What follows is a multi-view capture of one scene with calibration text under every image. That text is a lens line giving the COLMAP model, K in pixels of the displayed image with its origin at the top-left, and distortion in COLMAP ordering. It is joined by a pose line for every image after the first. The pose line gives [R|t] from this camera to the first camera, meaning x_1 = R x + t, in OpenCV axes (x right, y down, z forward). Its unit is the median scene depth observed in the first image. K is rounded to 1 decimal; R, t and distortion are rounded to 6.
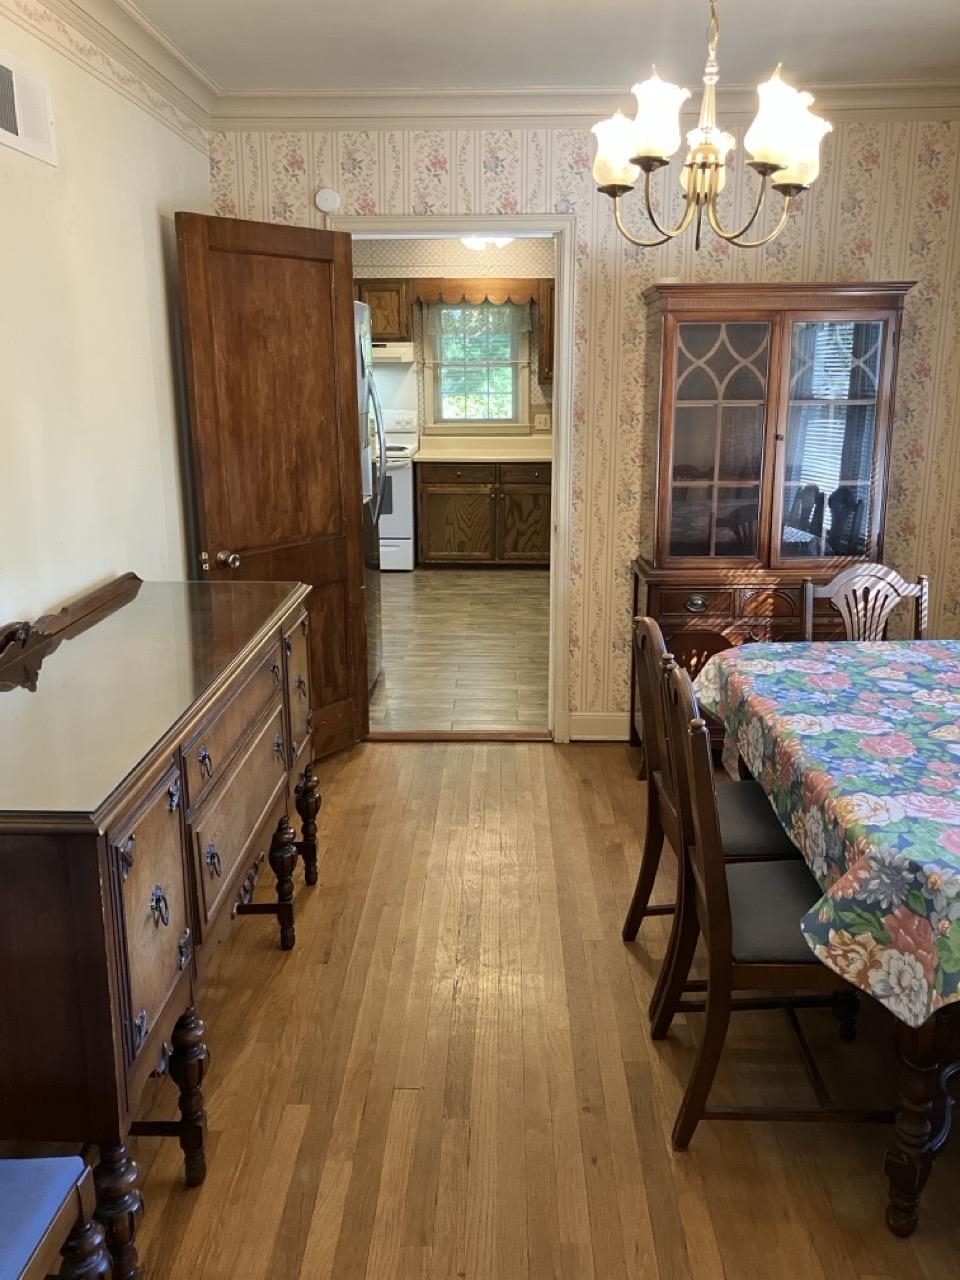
lens RADIAL K [[1055.2, 0, 475.5], [0, 1055.2, 641.6], [0, 0, 1]] dist [0.014977, -0.014741]
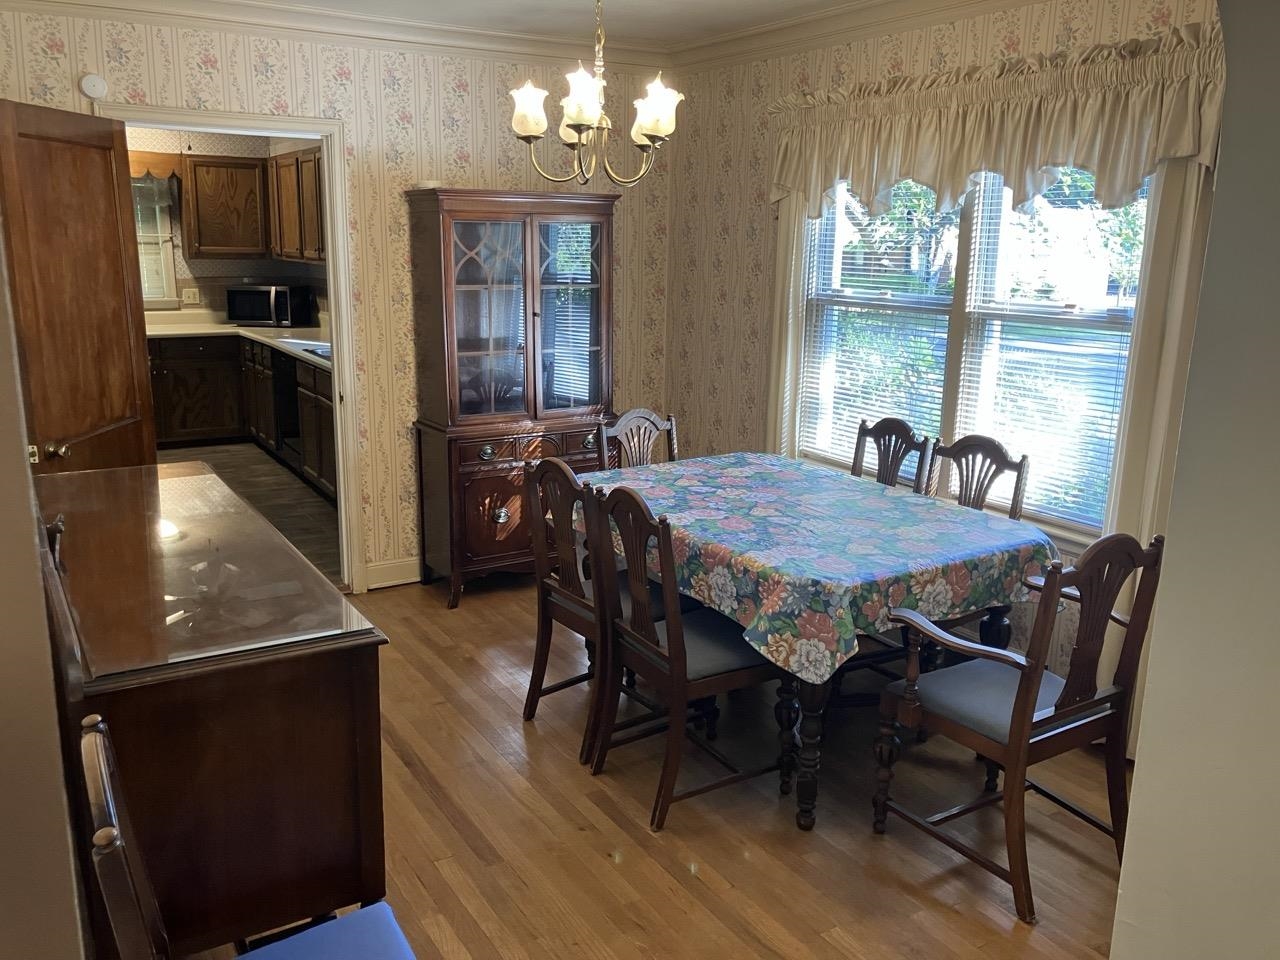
lens RADIAL K [[1055.2, 0, 643.2], [0, 1055.2, 479.3], [0, 0, 1]] dist [0.014977, -0.014741]
pose [[0.835446, -0.106137, 0.539227, -0.294530], [0.119689, 0.992761, 0.009968, 0.003504], [-0.536381, 0.056212, 0.842102, -0.103532]]
